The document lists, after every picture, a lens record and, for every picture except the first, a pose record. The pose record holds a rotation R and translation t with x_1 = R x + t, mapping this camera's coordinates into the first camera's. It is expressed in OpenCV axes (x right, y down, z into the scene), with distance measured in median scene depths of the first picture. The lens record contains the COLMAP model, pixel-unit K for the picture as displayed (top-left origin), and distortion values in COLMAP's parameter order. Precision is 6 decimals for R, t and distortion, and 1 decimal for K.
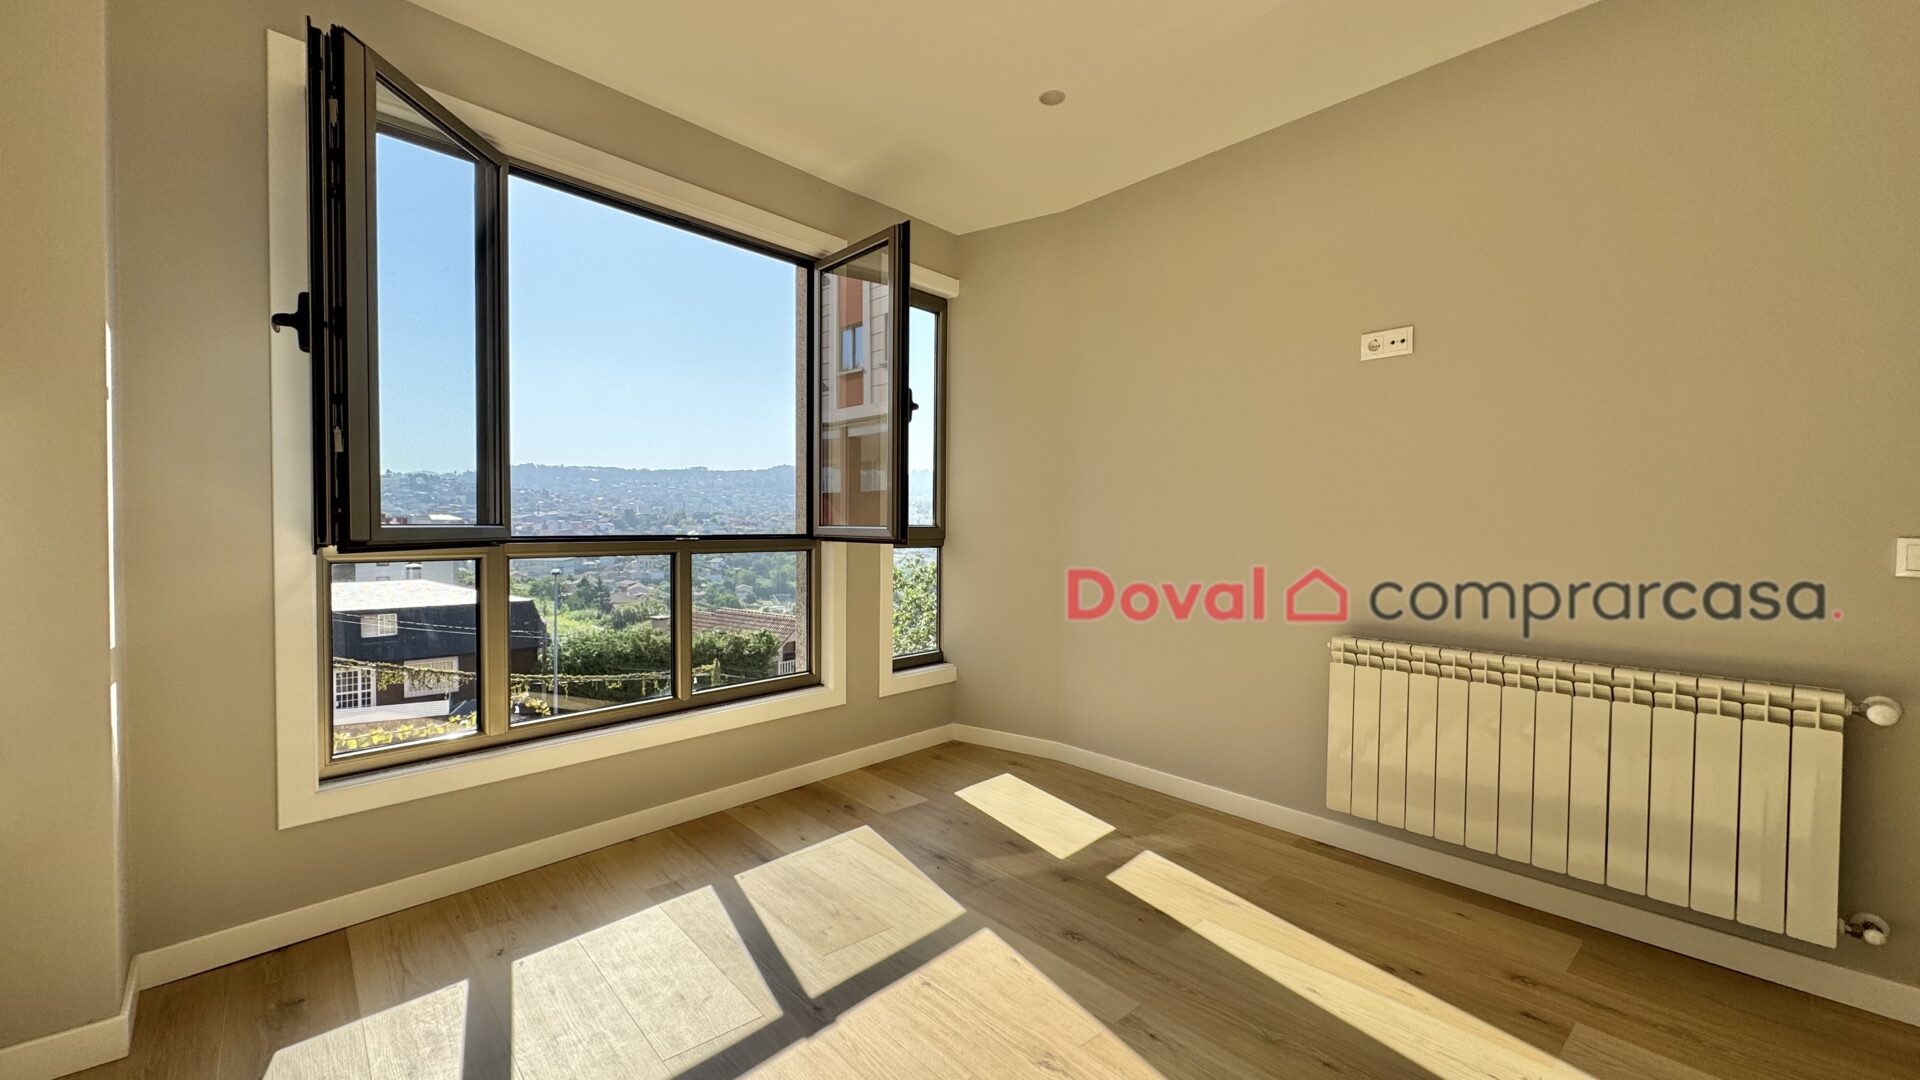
lens RADIAL K [[769.3, 0, 955.7], [0, 769.3, 540.5], [0, 0, 1]] dist [-0.001040, 0.000026]
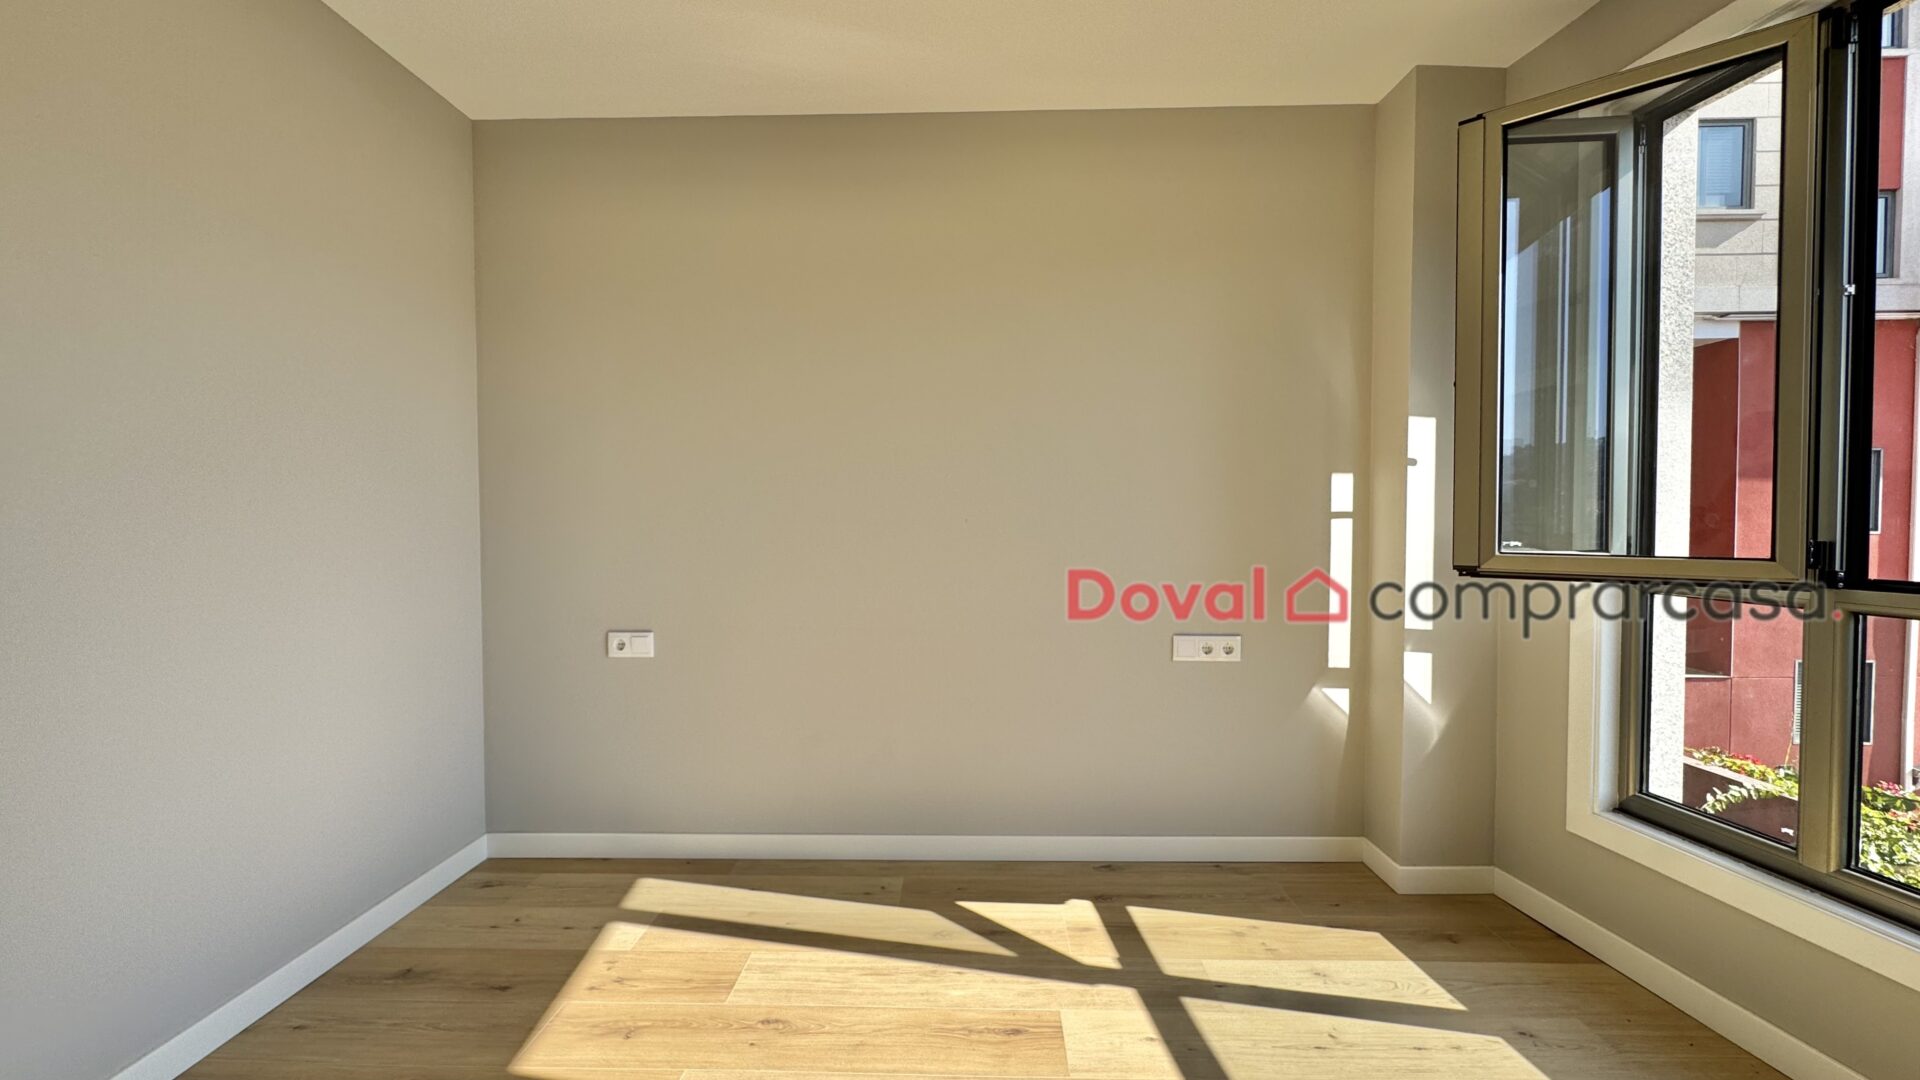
lens RADIAL K [[769.3, 0, 955.7], [0, 769.3, 540.5], [0, 0, 1]] dist [-0.001040, 0.000026]
pose [[-0.688135, 0.015853, -0.725409, 0.383563], [-0.016694, 0.999151, 0.037671, -0.045779], [0.725390, 0.038032, -0.687286, 0.846835]]
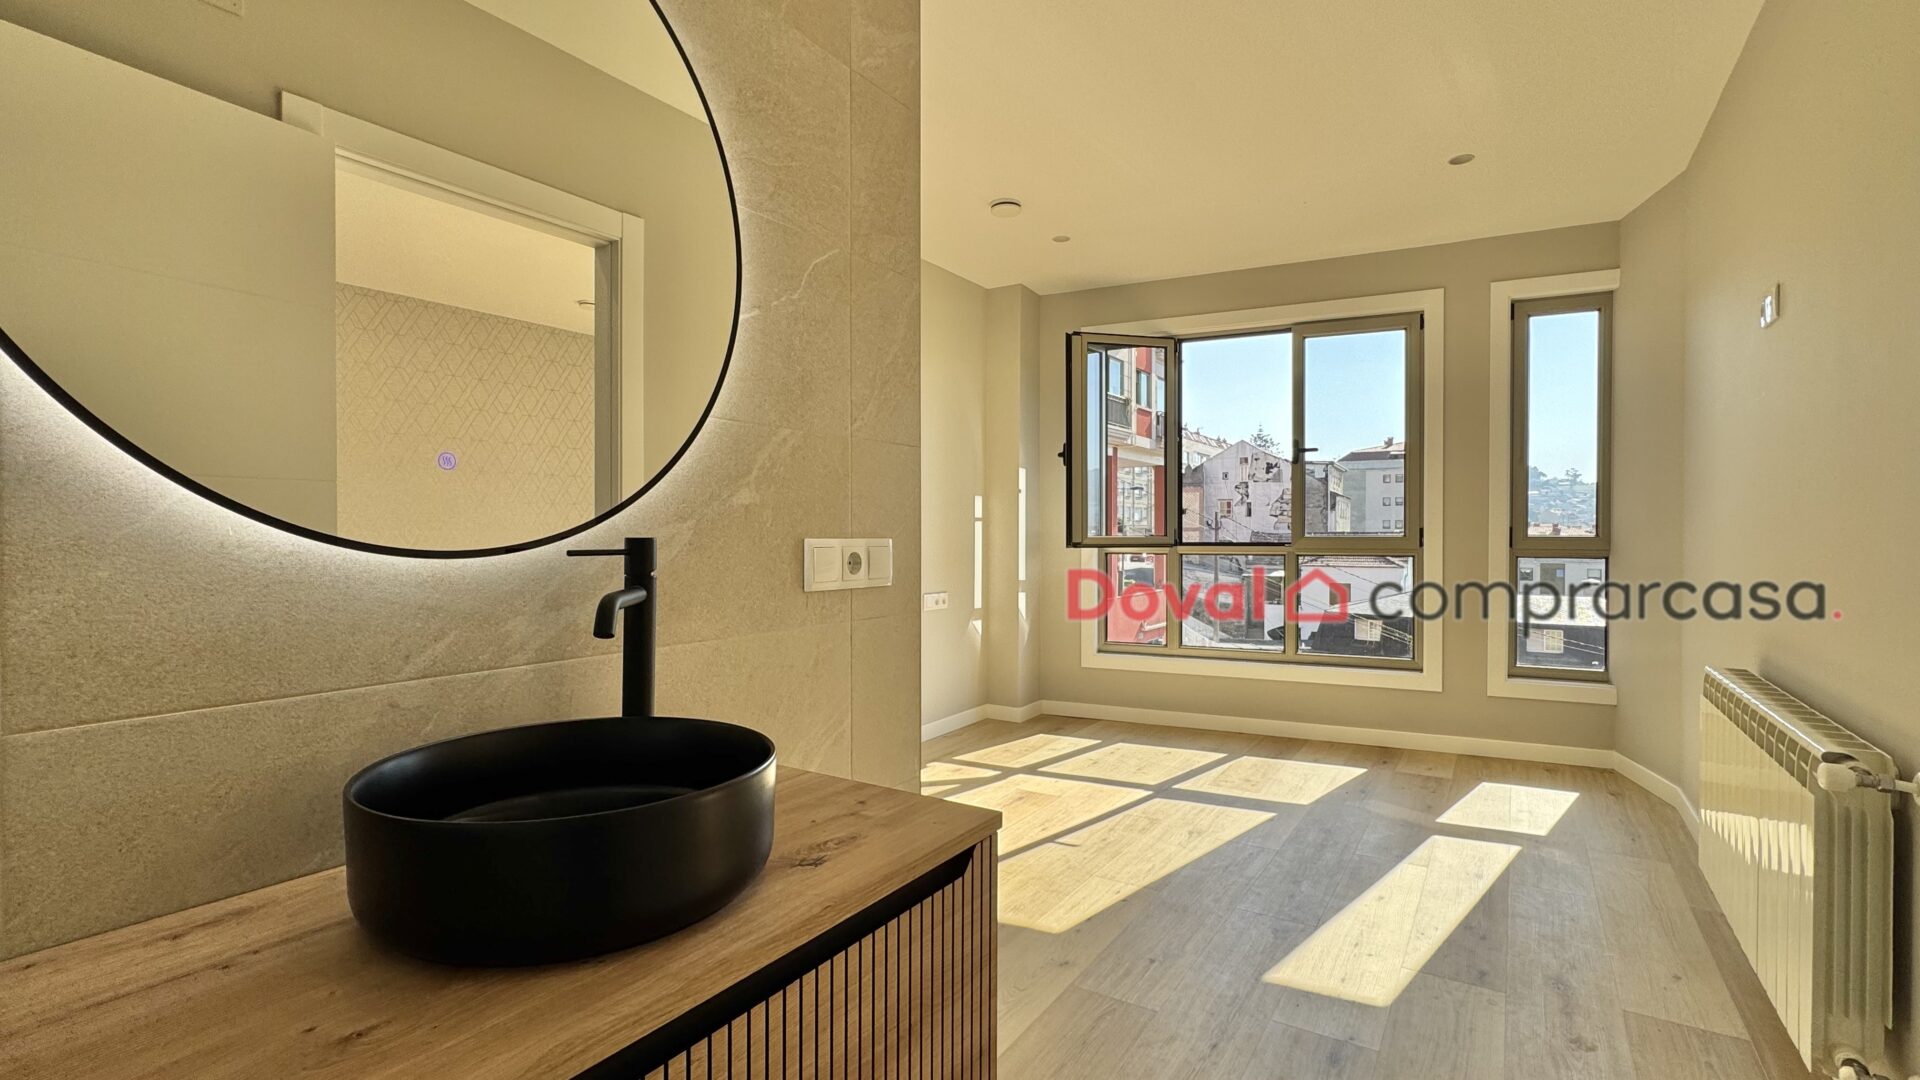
lens RADIAL K [[864.9, 0, 956.4], [0, 864.9, 542.6], [0, 0, 1]] dist [0.001447, 0.000302]
pose [[0.266043, 0.005960, -0.963943, 1.181453], [-0.018979, 0.999819, 0.000944, 0.003964], [0.963774, 0.018043, 0.266108, -0.053901]]
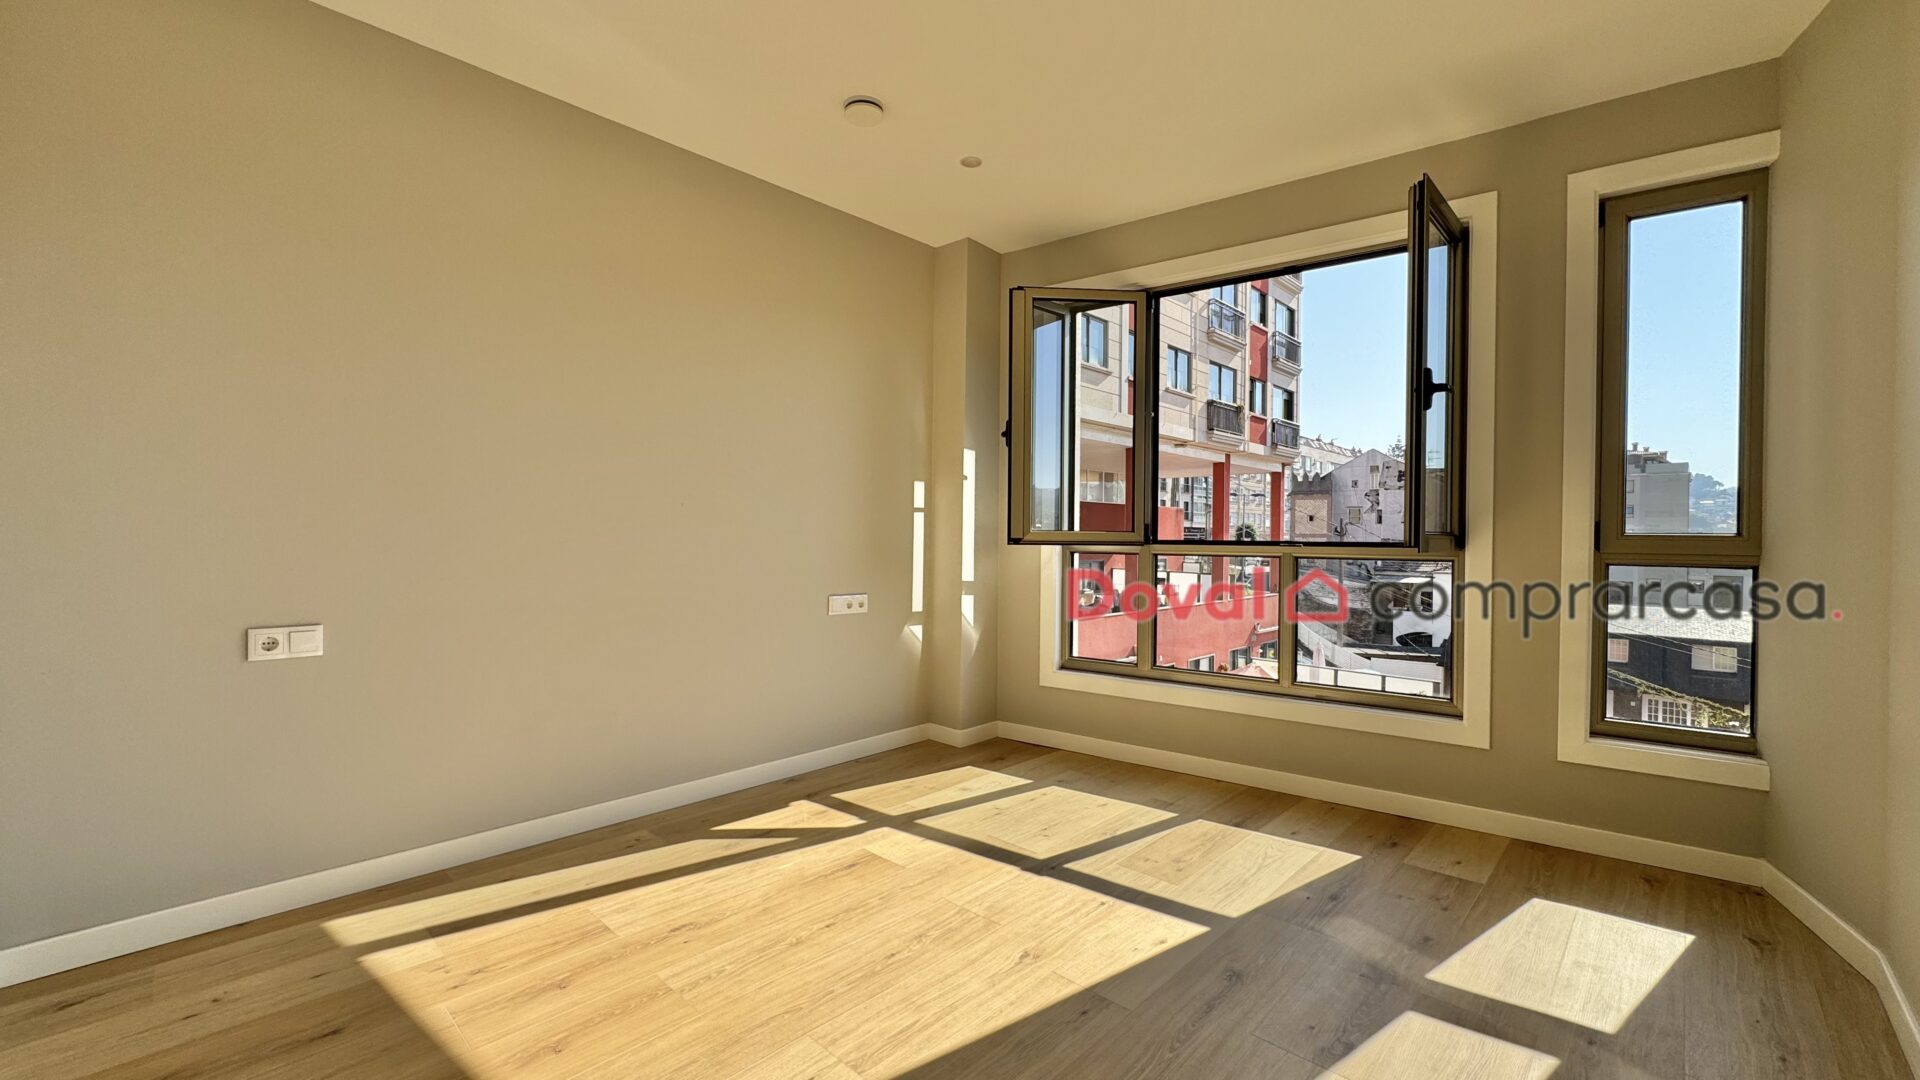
lens RADIAL K [[769.3, 0, 955.7], [0, 769.3, 540.5], [0, 0, 1]] dist [-0.001040, 0.000026]
pose [[0.084150, 0.002532, -0.996450, 0.822808], [-0.031496, 0.999504, -0.000120, 0.008762], [0.995955, 0.031394, 0.084188, 0.464785]]
